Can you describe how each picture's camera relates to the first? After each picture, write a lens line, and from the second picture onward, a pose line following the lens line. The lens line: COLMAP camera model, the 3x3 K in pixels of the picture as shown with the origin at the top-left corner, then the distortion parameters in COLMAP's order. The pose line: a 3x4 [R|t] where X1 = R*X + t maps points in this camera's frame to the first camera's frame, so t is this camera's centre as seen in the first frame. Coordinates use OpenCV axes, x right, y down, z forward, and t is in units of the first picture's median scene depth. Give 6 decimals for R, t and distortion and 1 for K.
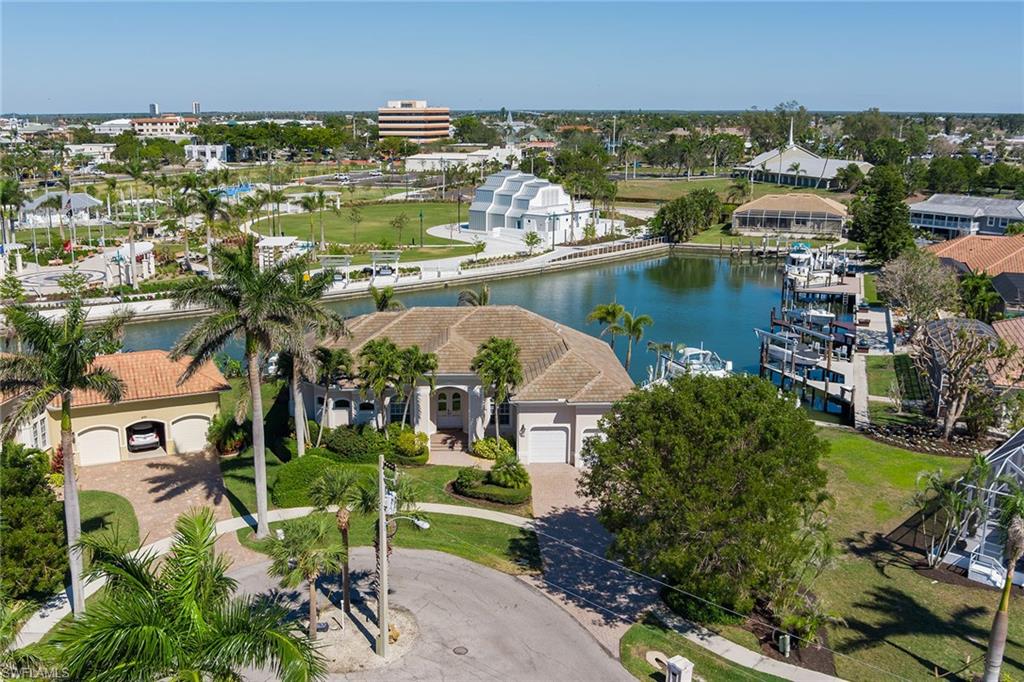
lens RADIAL K [[999.8, 0, 511.1], [0, 999.8, 340.1], [0, 0, 1]] dist [-0.002170, 0.000000]
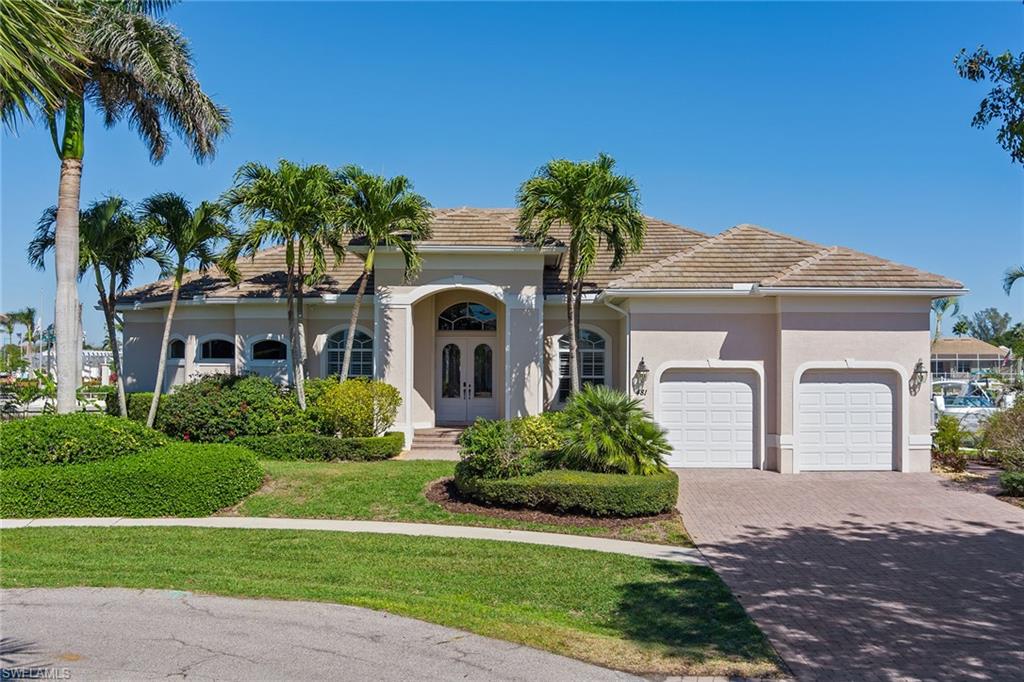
lens RADIAL K [[999.8, 0, 512.3], [0, 999.8, 342.3], [0, 0, 1]] dist [-0.002170, 0.000000]
pose [[0.996803, -0.009526, -0.079331, -0.007736], [-0.010271, 0.969353, -0.245458, 0.188756], [0.079238, 0.245488, 0.966156, 0.669271]]
